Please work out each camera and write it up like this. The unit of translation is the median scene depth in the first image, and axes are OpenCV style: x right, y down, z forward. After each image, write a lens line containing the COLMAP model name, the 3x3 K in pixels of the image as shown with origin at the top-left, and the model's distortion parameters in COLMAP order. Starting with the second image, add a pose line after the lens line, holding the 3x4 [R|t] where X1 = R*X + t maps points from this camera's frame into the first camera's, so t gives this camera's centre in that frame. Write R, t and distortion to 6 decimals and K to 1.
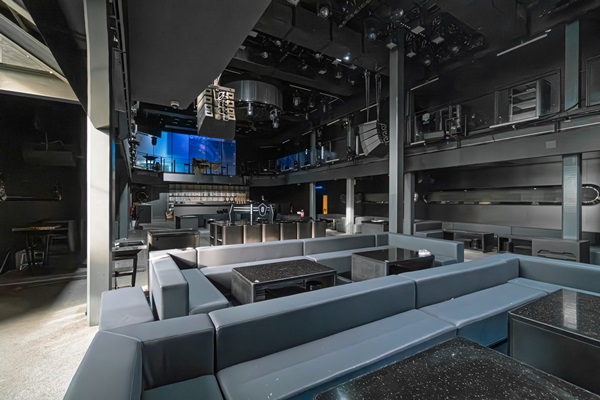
lens RADIAL K [[269.1, 0, 300.0], [0, 269.1, 200.0], [0, 0, 1]] dist [0.001543, 0.000178]
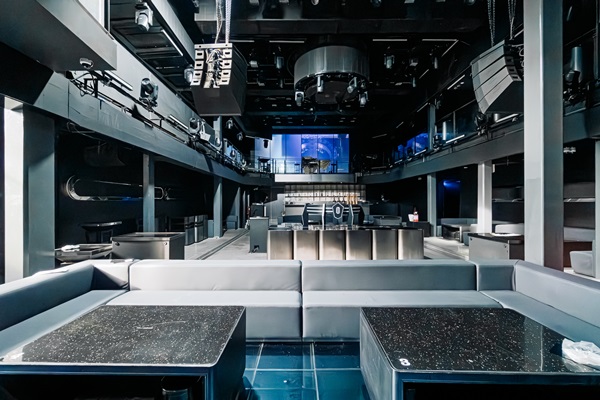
lens RADIAL K [[269.1, 0, 300.0], [0, 269.1, 200.0], [0, 0, 1]] dist [0.001543, 0.000178]
pose [[0.856949, -0.008994, -0.515323, 0.117748], [0.006258, 0.999956, -0.007046, 0.007096], [0.515363, 0.002813, 0.856967, 0.196021]]
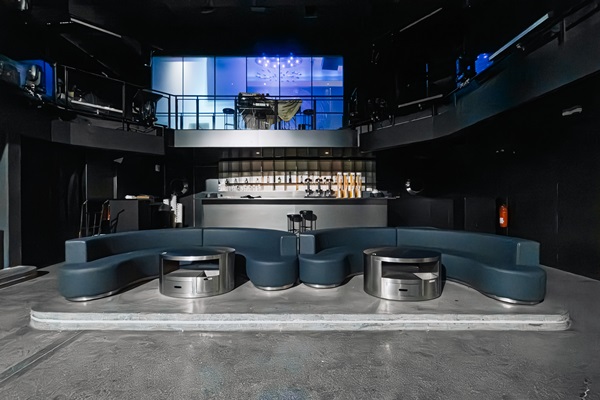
lens RADIAL K [[269.1, 0, 300.0], [0, 269.1, 200.0], [0, 0, 1]] dist [0.001543, 0.000178]
pose [[0.860919, -0.003828, -0.508728, -0.106041], [0.006711, 0.999970, 0.003832, 0.019871], [0.508699, -0.006713, 0.860918, 0.811892]]
